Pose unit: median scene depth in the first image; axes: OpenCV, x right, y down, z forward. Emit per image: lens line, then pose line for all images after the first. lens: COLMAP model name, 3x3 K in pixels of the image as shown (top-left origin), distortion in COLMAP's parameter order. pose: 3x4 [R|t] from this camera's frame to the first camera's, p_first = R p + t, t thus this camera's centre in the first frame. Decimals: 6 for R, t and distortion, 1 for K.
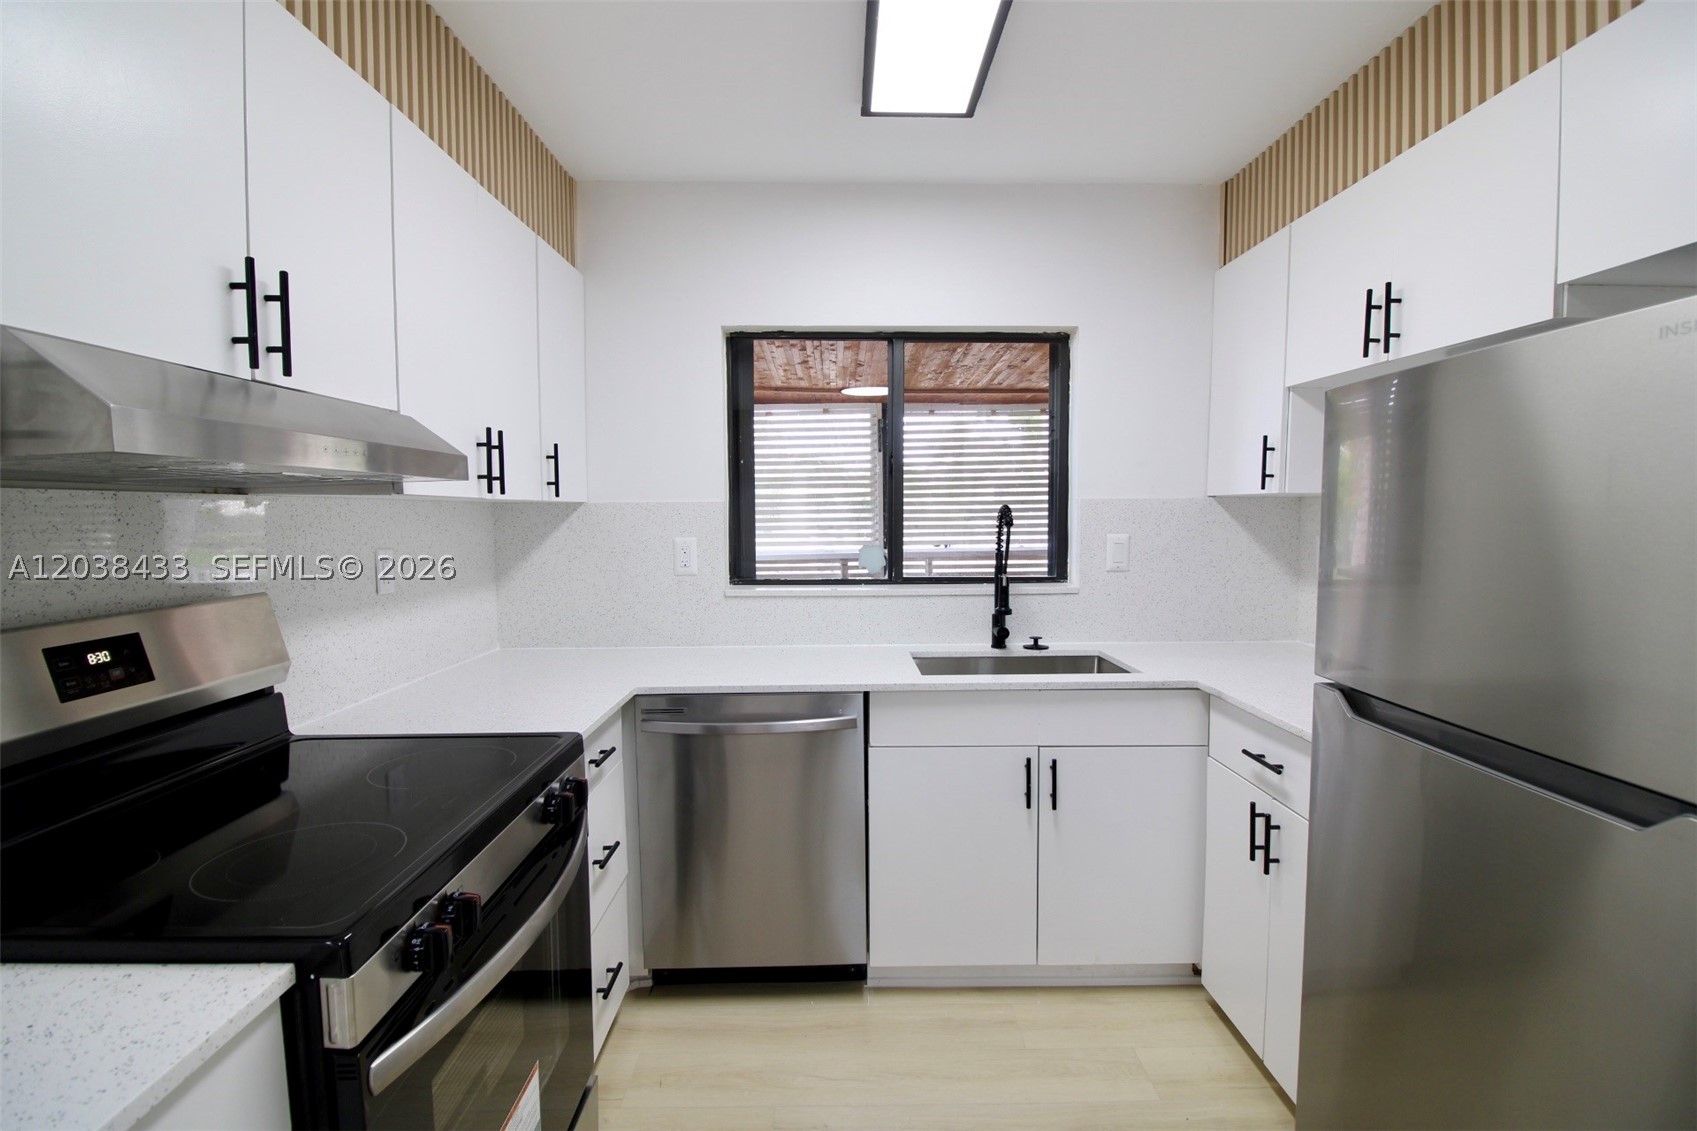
lens RADIAL K [[785.1, 0, 851.9], [0, 785.1, 568.4], [0, 0, 1]] dist [-0.001438, -0.012555]
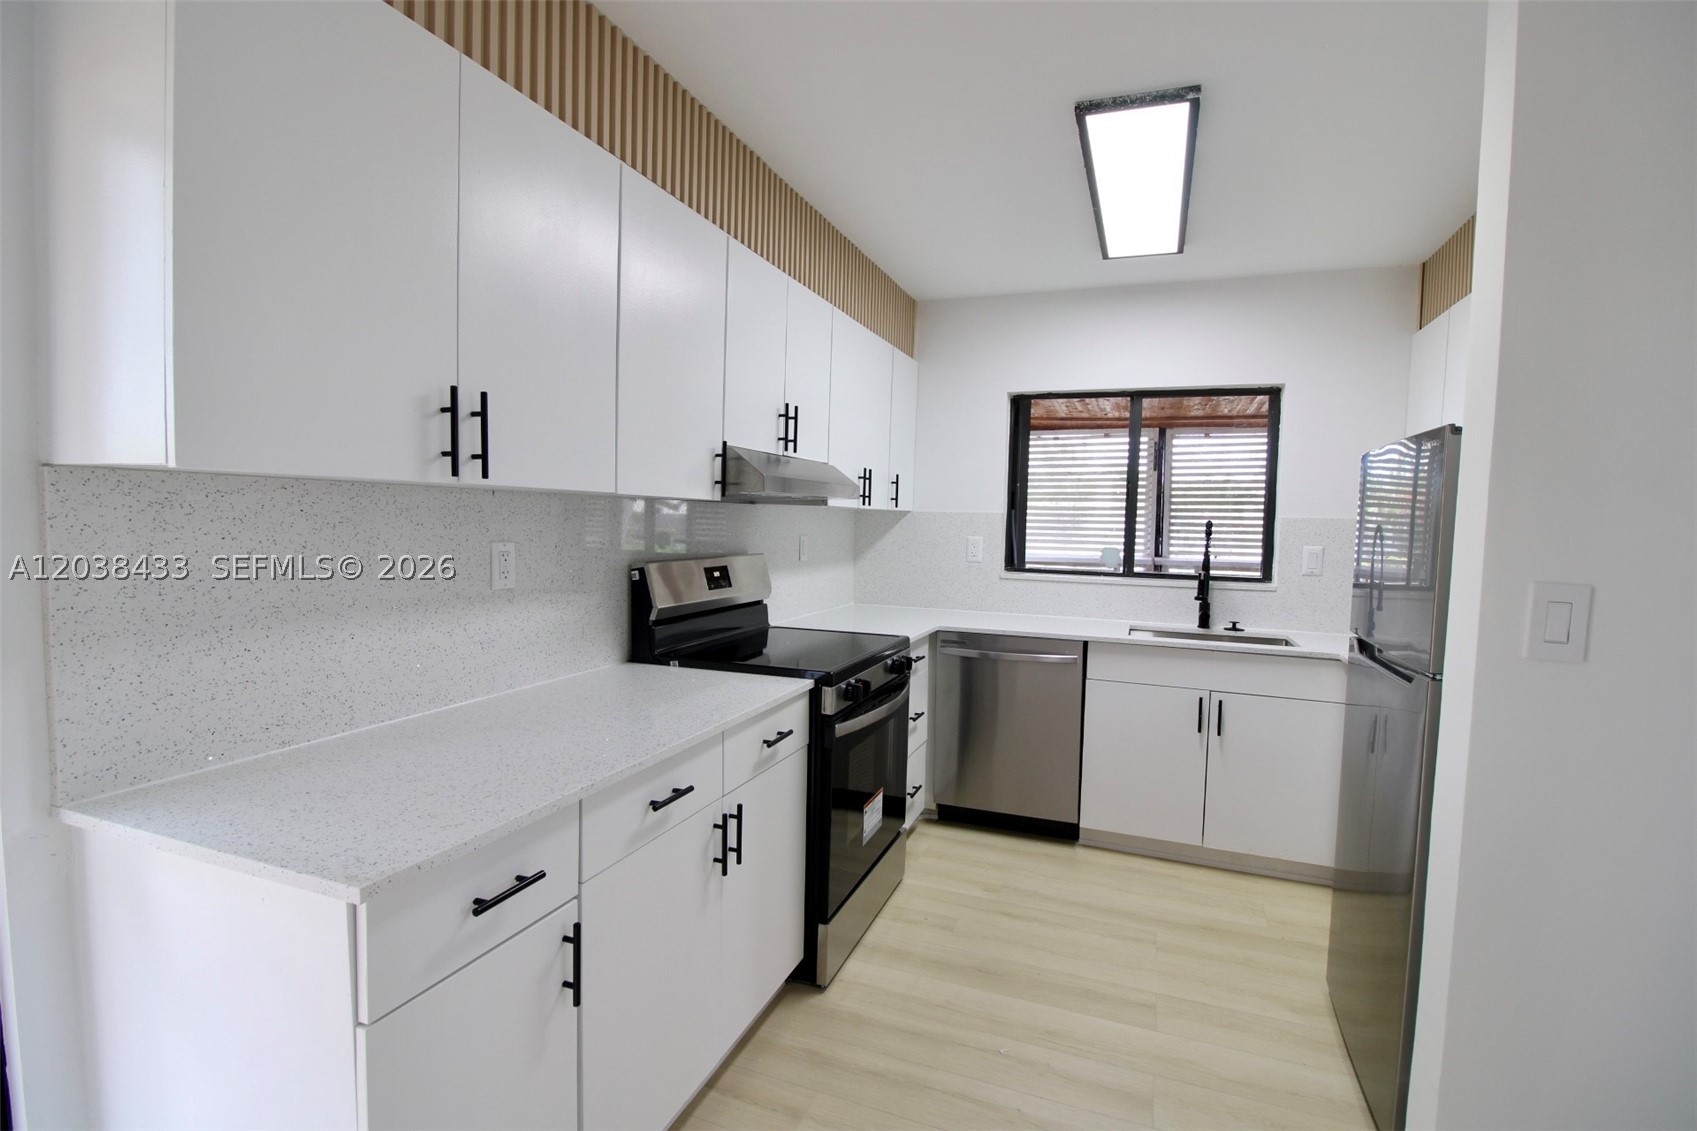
lens RADIAL K [[785.1, 0, 851.9], [0, 785.1, 568.4], [0, 0, 1]] dist [-0.001438, -0.012555]
pose [[0.927845, 0.050327, -0.369554, 0.135074], [-0.054100, 0.998536, 0.000153, 0.036974], [0.369021, 0.019851, 0.929209, -0.507584]]
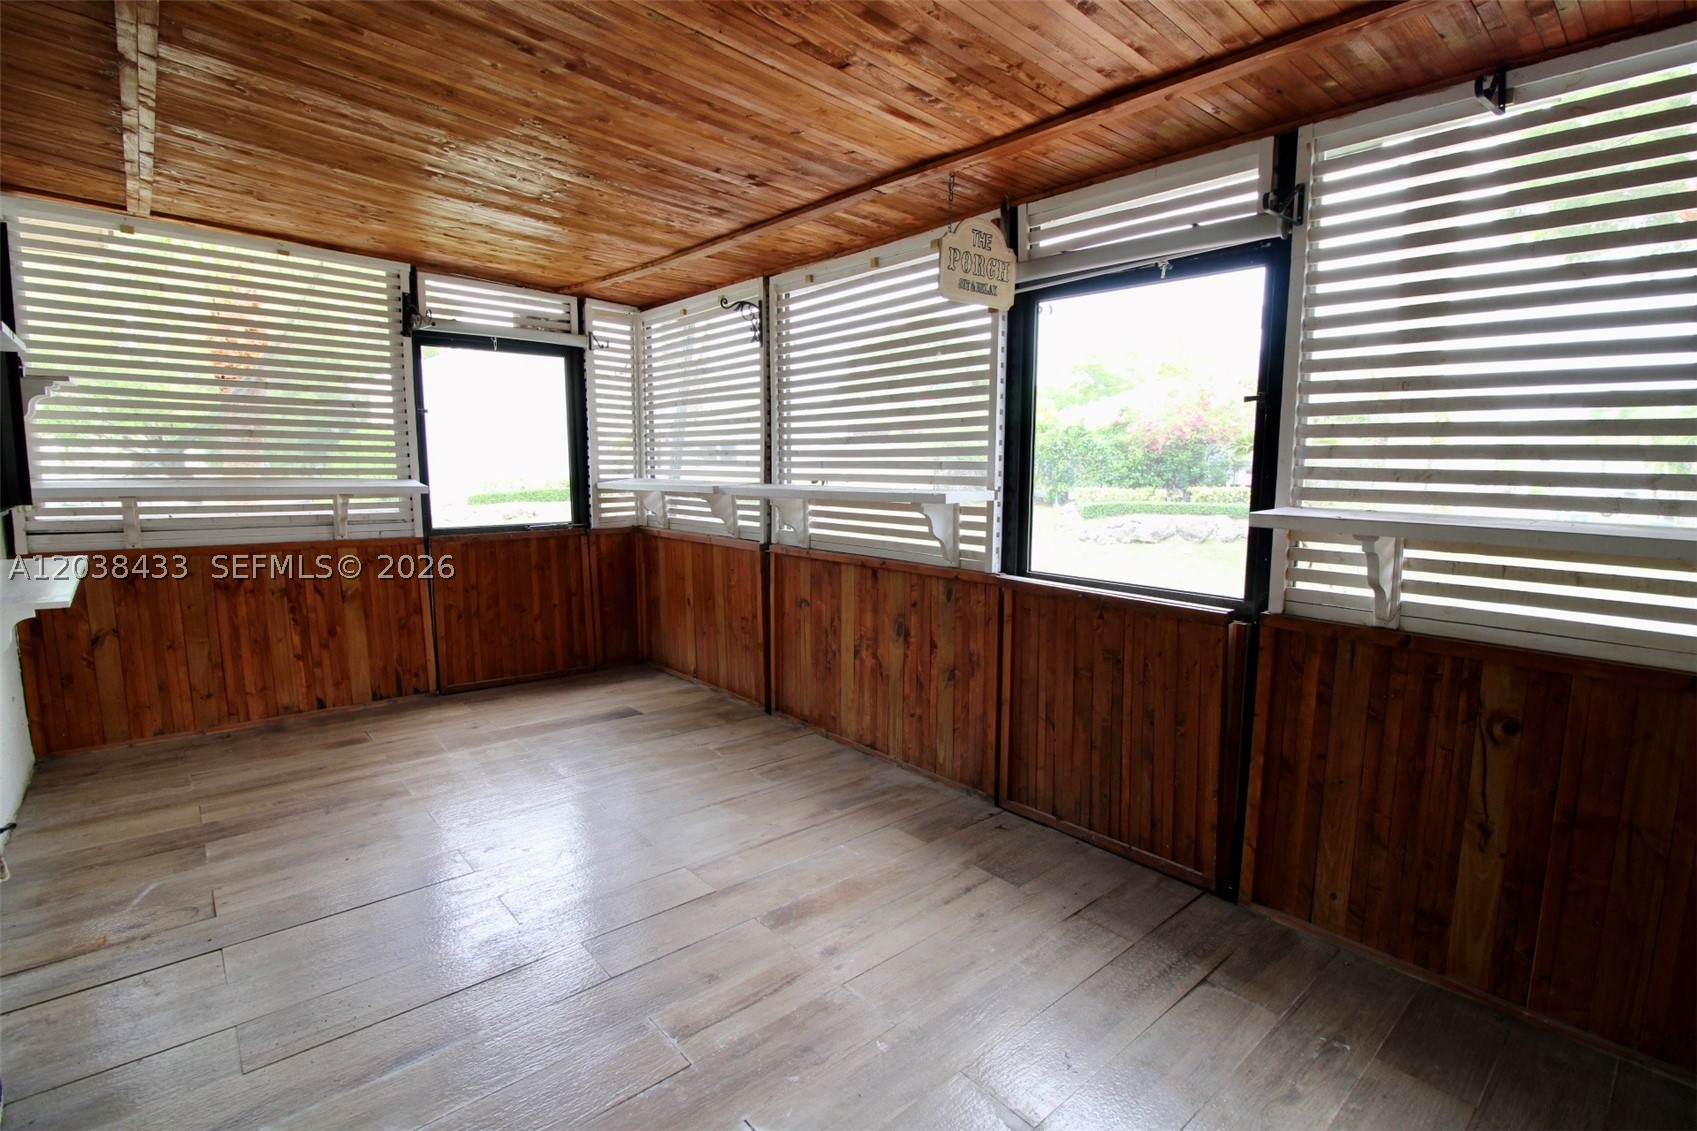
lens RADIAL K [[785.1, 0, 851.9], [0, 785.1, 568.4], [0, 0, 1]] dist [-0.001438, -0.012555]
pose [[0.653768, 0.115811, -0.747780, 1.588839], [-0.069586, 0.993233, 0.092987, -0.049000], [0.753489, -0.008757, 0.657403, 1.451862]]
